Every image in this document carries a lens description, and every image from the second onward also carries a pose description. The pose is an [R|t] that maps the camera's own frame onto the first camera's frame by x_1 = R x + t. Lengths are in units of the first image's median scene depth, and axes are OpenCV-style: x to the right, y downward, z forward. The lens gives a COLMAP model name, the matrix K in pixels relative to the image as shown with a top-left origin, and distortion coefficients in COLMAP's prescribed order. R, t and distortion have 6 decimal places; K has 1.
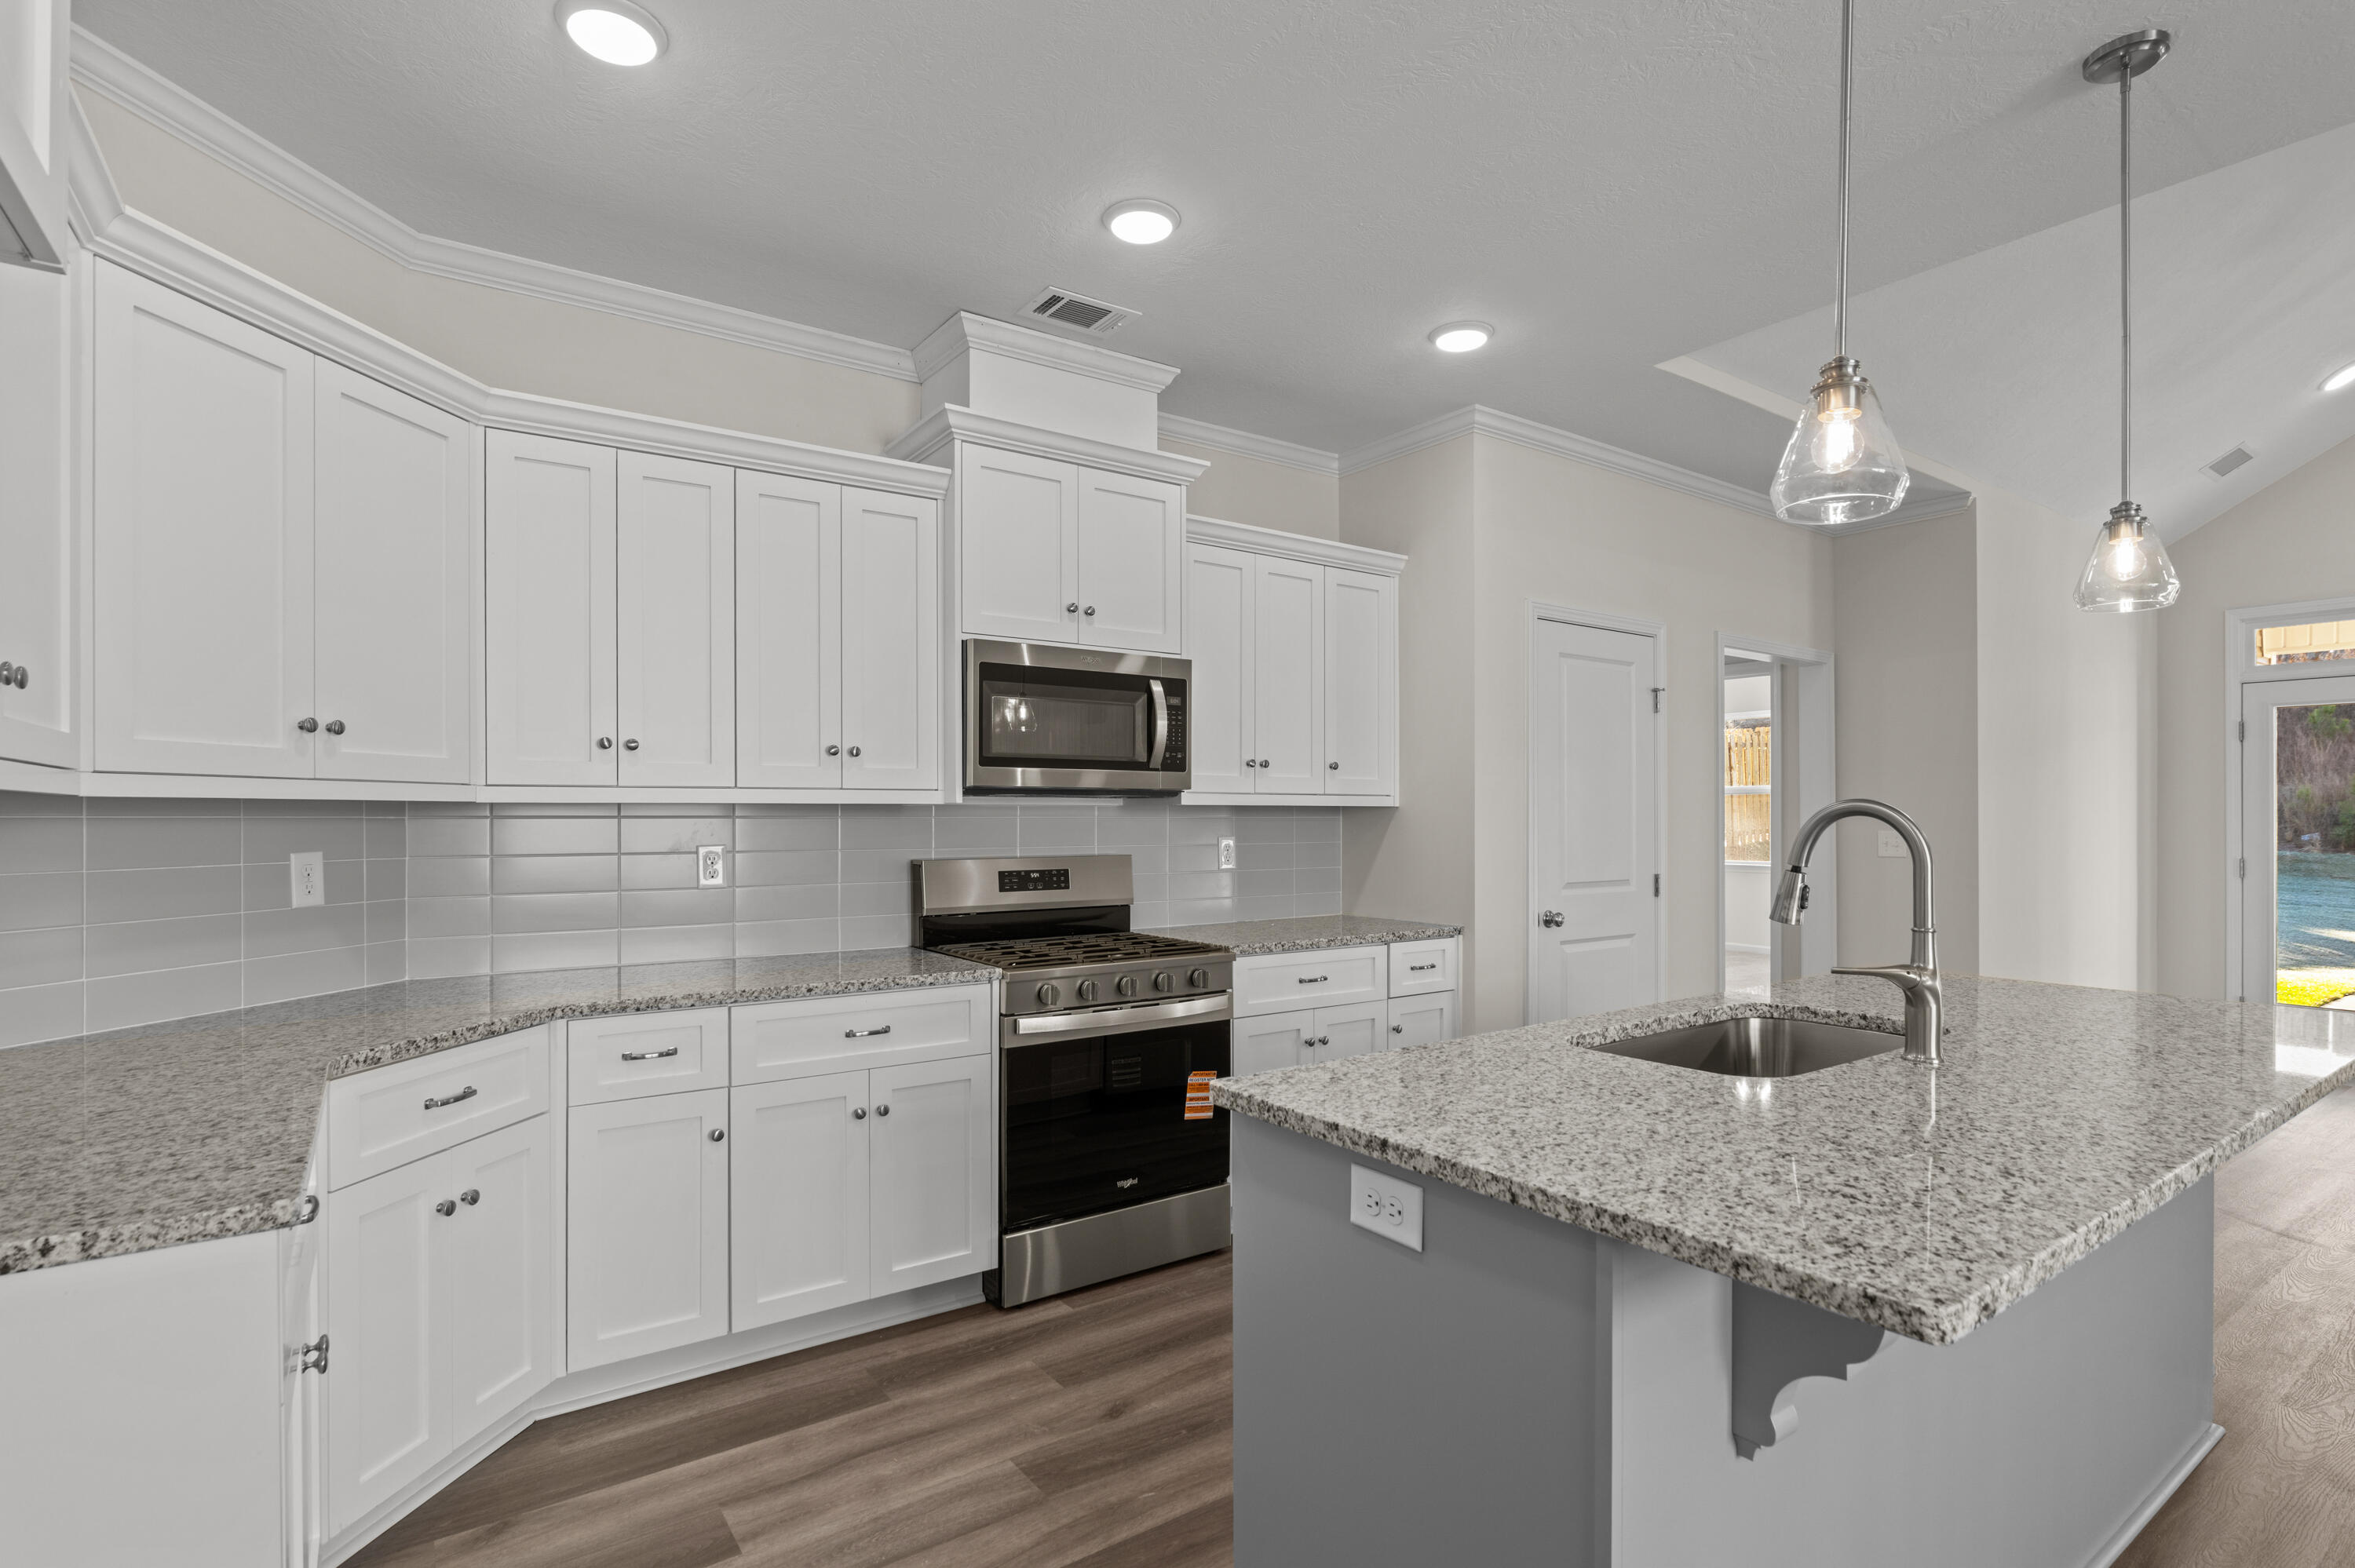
lens RADIAL K [[1132.2, 0, 1183.7], [0, 1132.2, 815.9], [0, 0, 1]] dist [-0.016234, 0.004821]
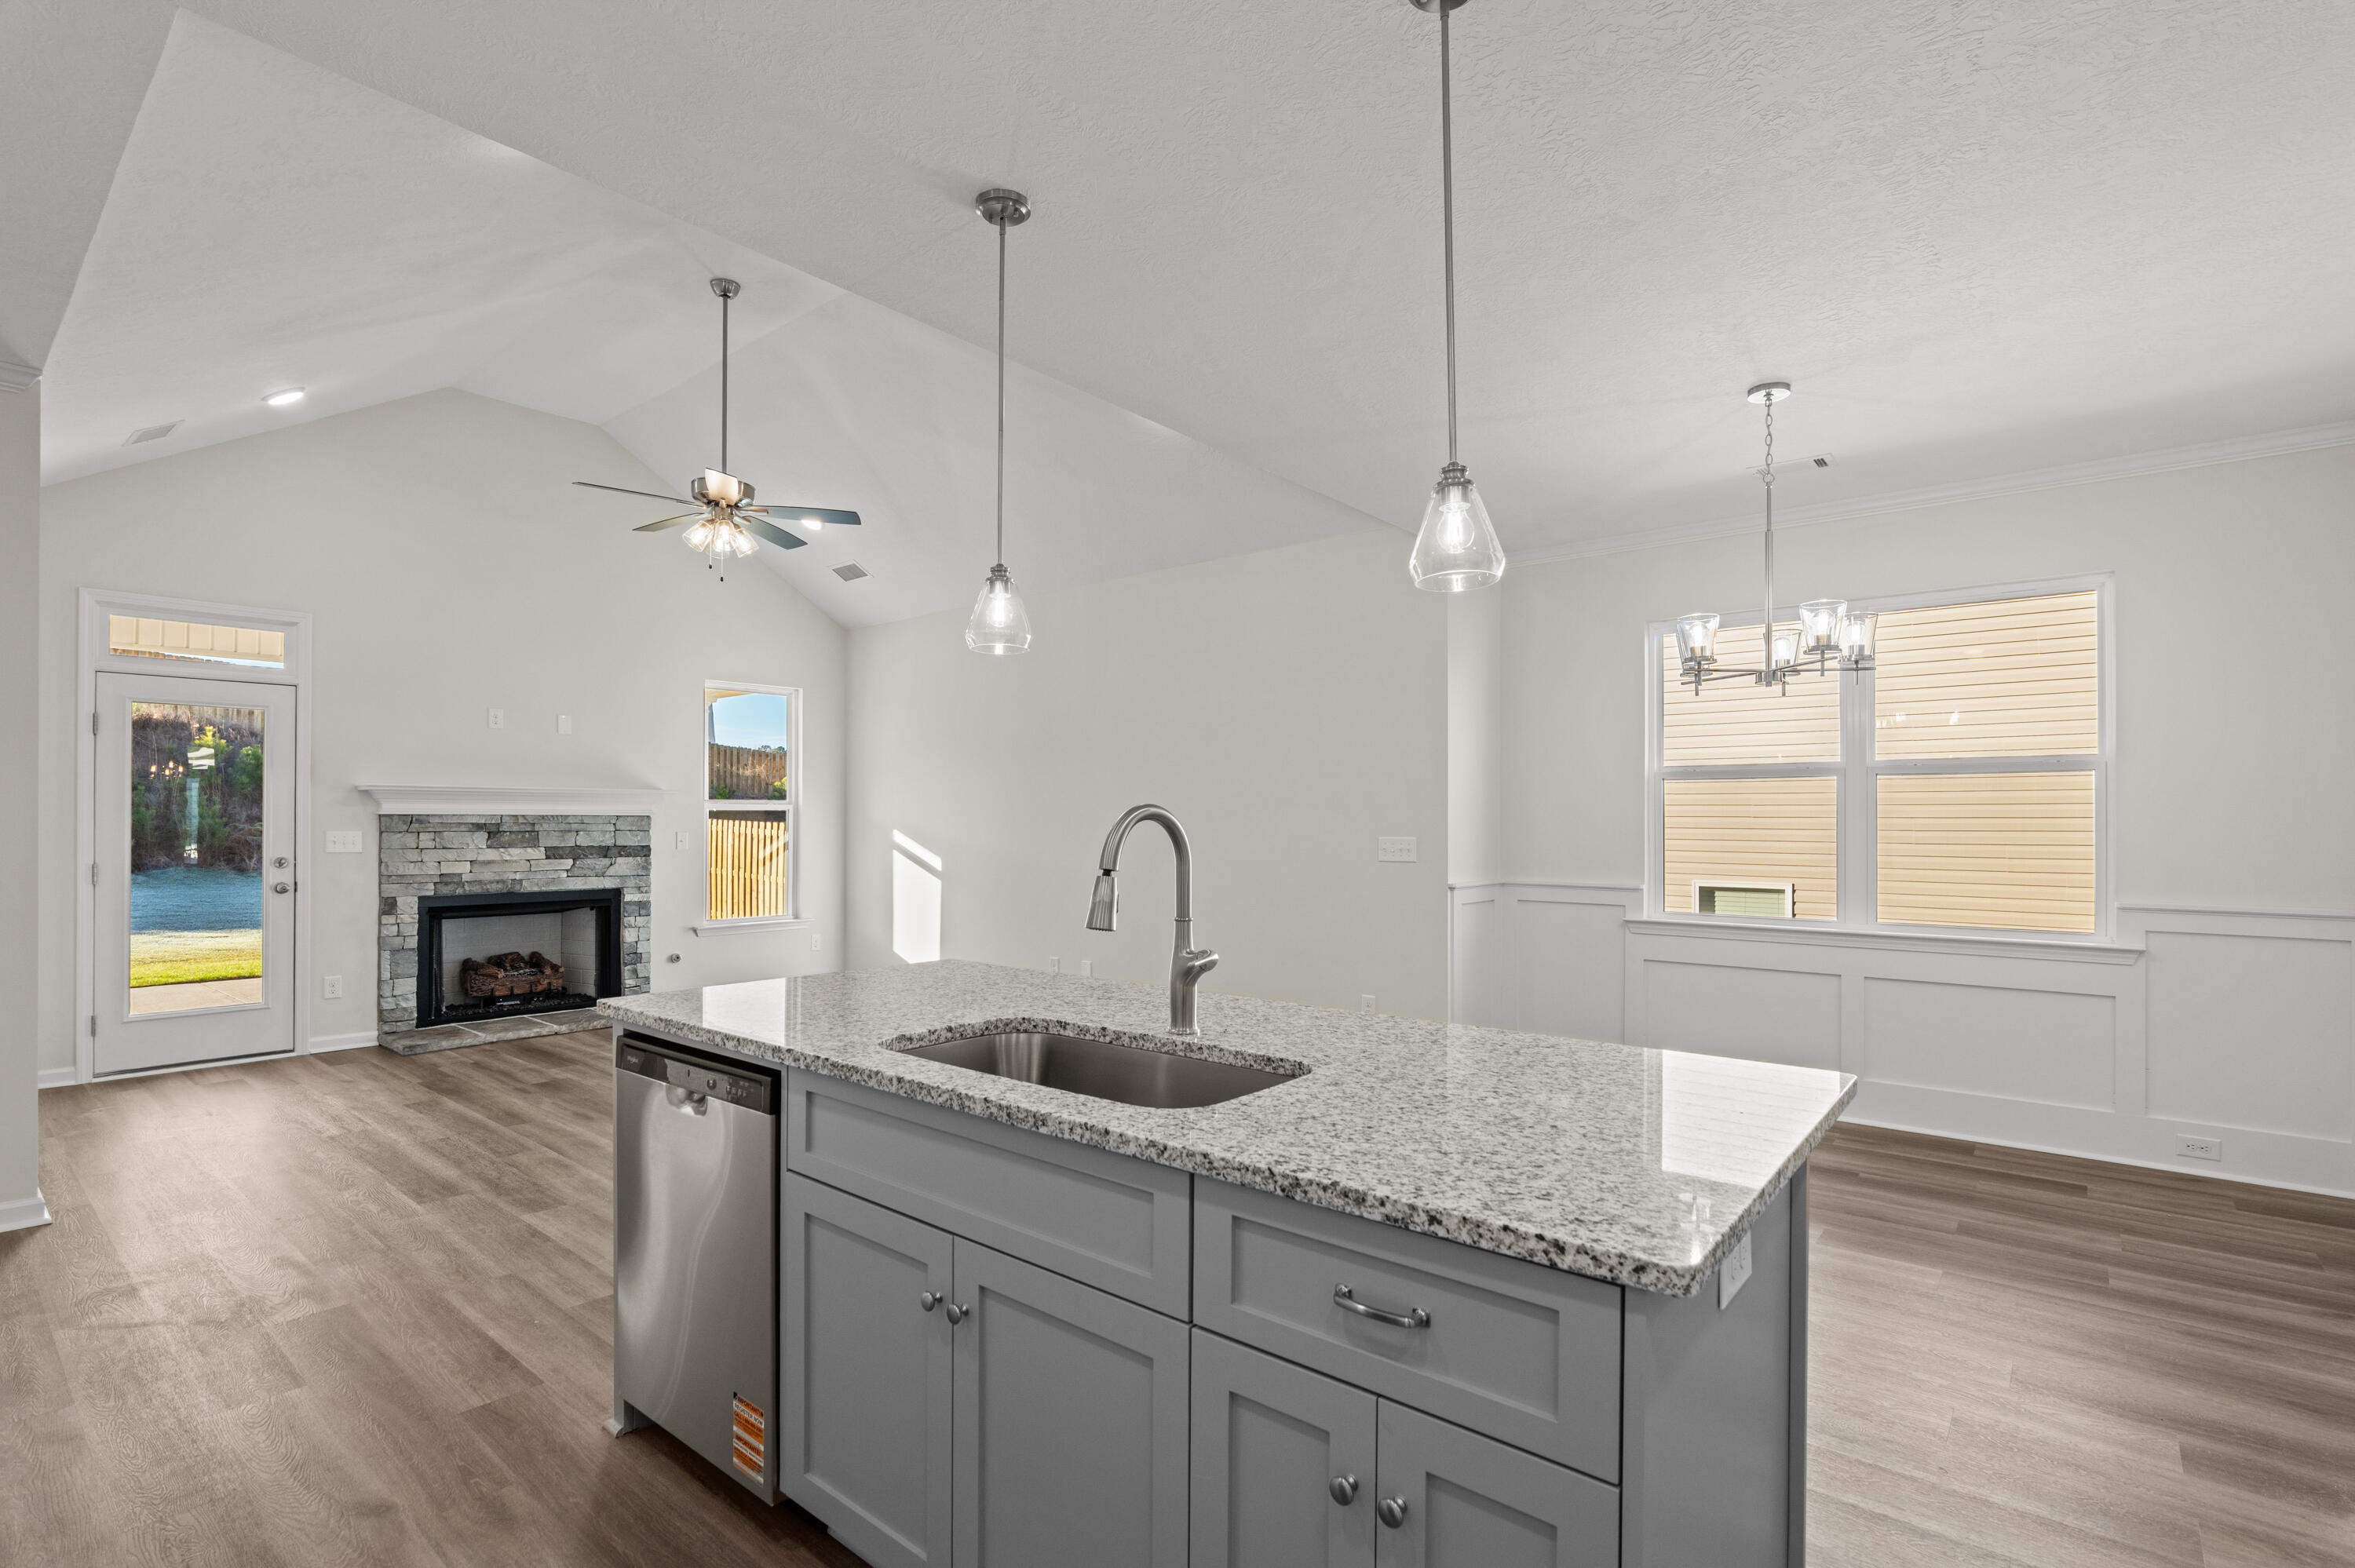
lens RADIAL K [[1109.1, 0, 1155.4], [0, 1109.1, 816.7], [0, 0, 1]] dist [-0.015258, 0.004386]
pose [[-0.233941, 0.000213, 0.972251, -0.263331], [-0.001823, 0.999998, -0.000658, -0.002051], [-0.972249, -0.001926, -0.233940, 0.769445]]
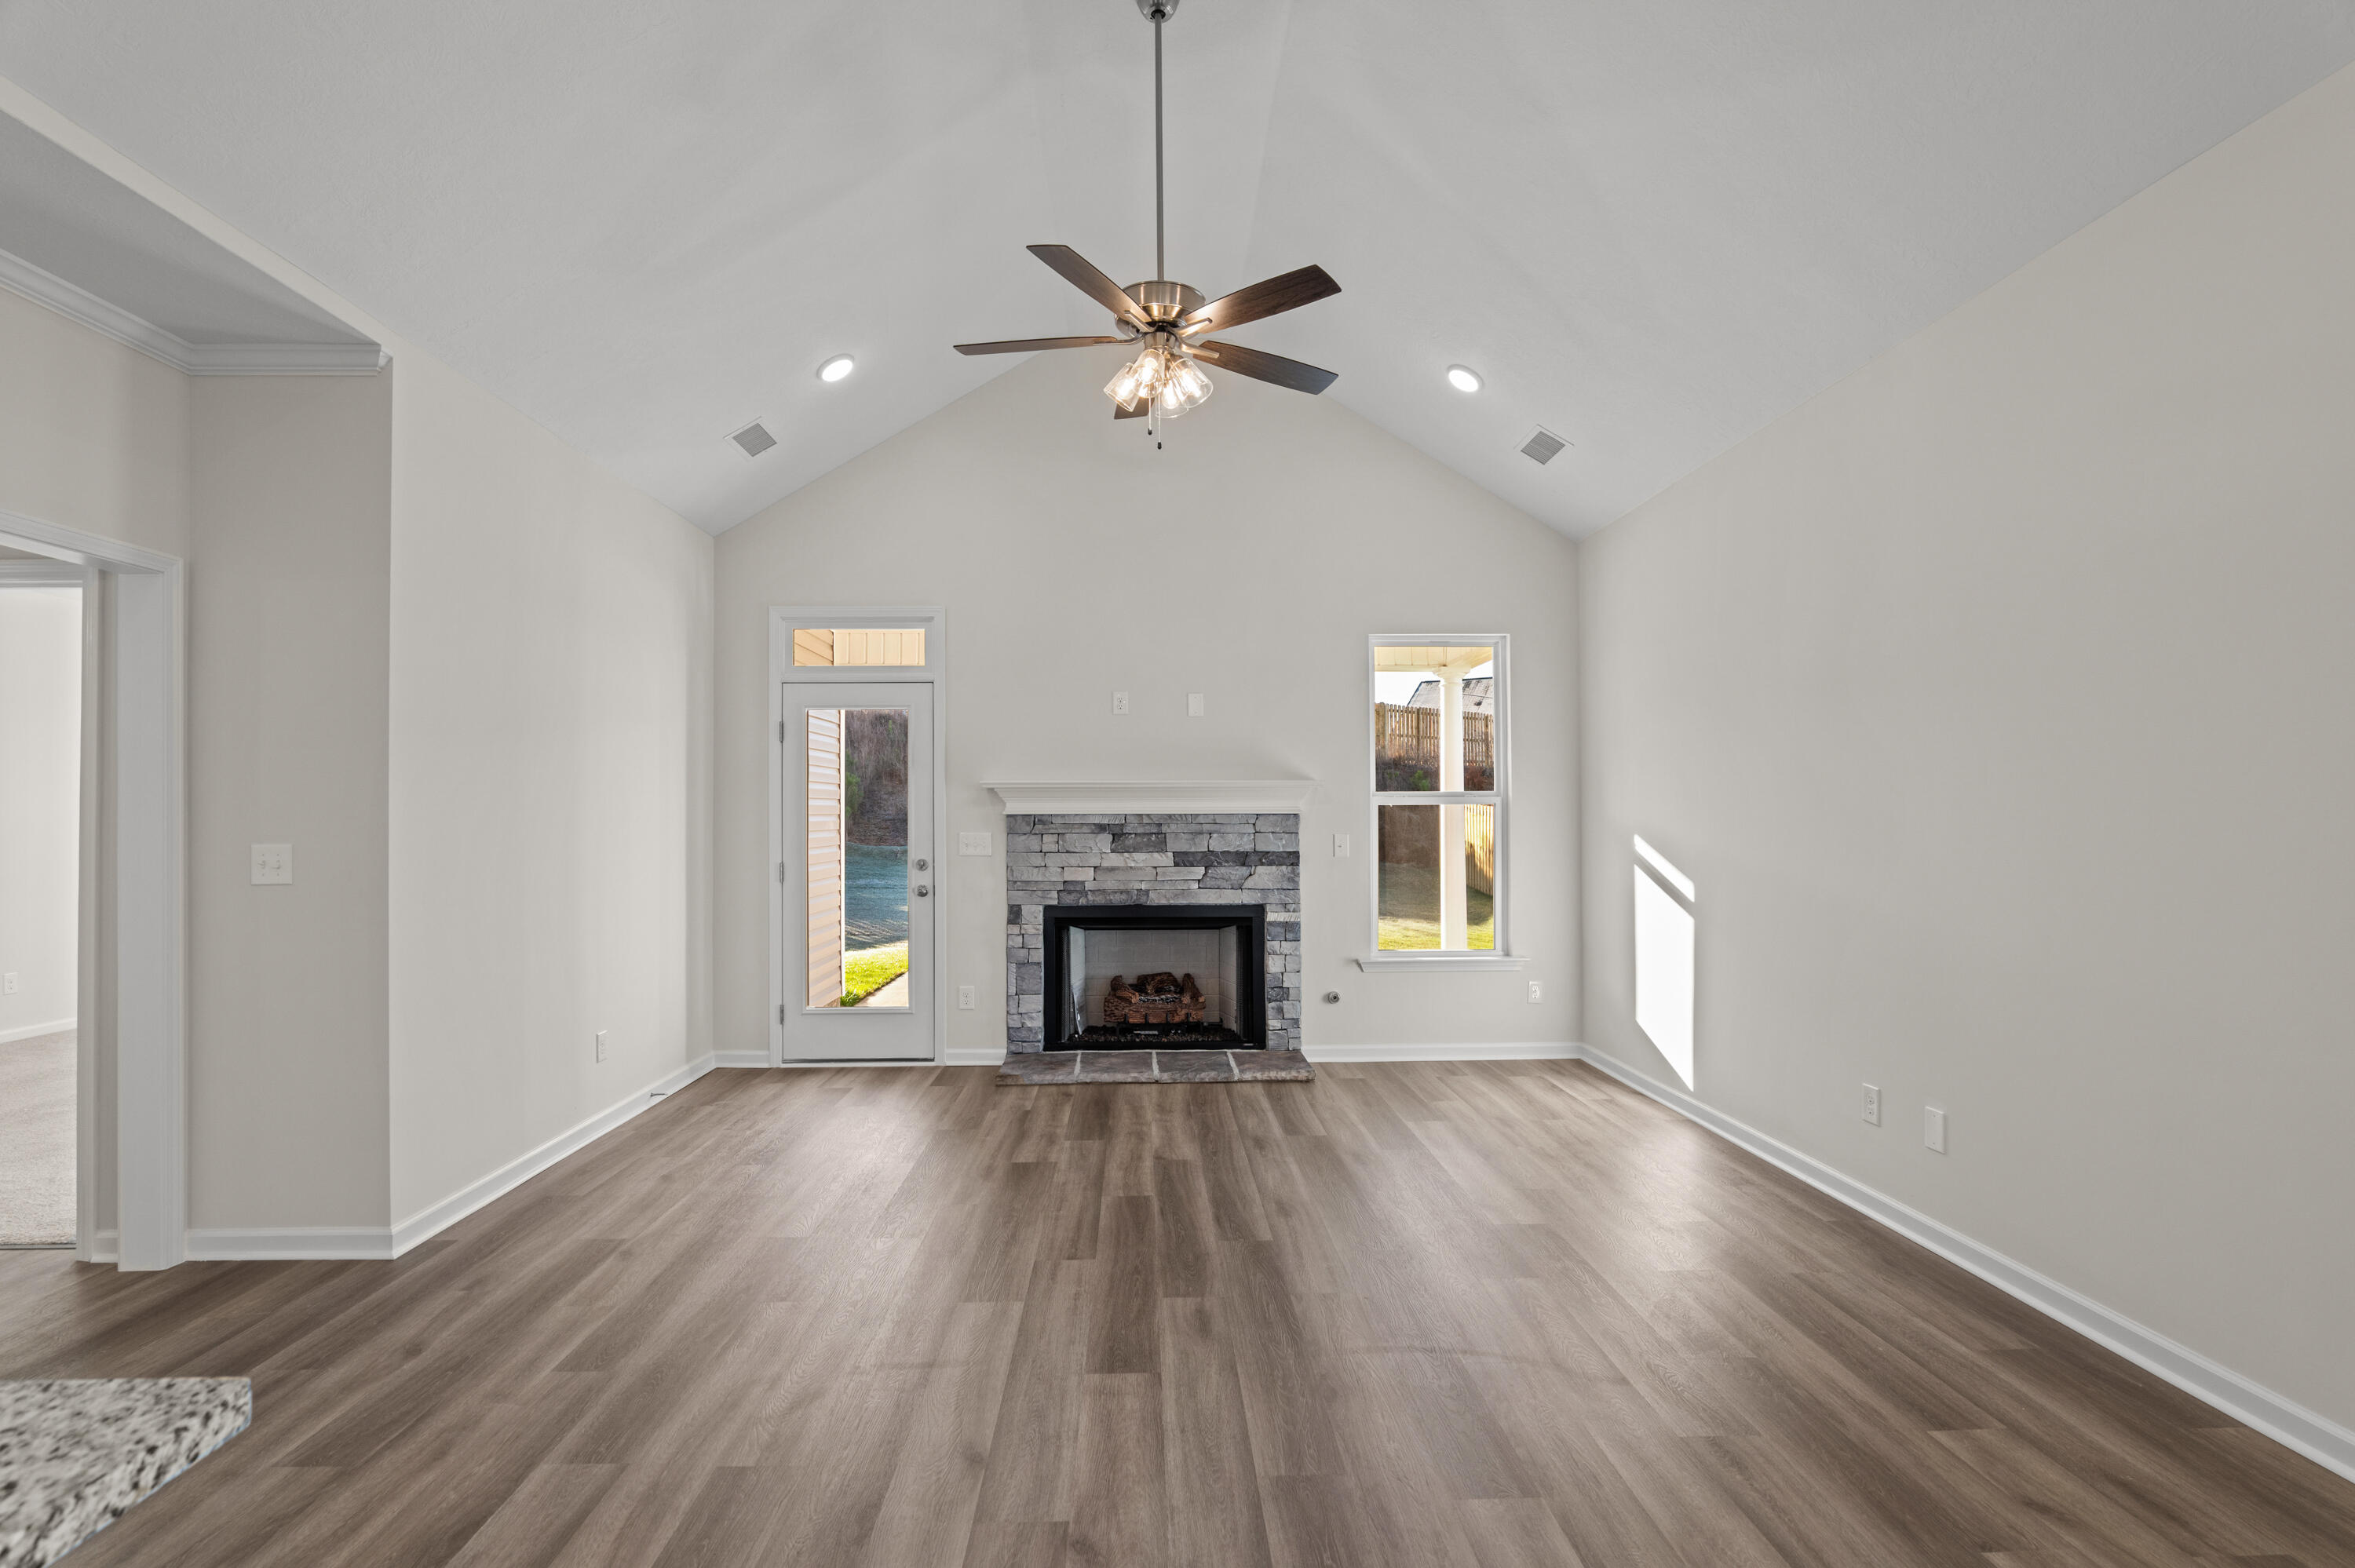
lens RADIAL K [[1109.1, 0, 1168.7], [0, 1109.1, 795.5], [0, 0, 1]] dist [-0.015258, 0.004386]
pose [[0.552221, 0.012723, 0.833601, 0.680809], [0.004631, 0.999821, -0.018328, -0.001396], [-0.833685, 0.013982, 0.552063, 0.389451]]
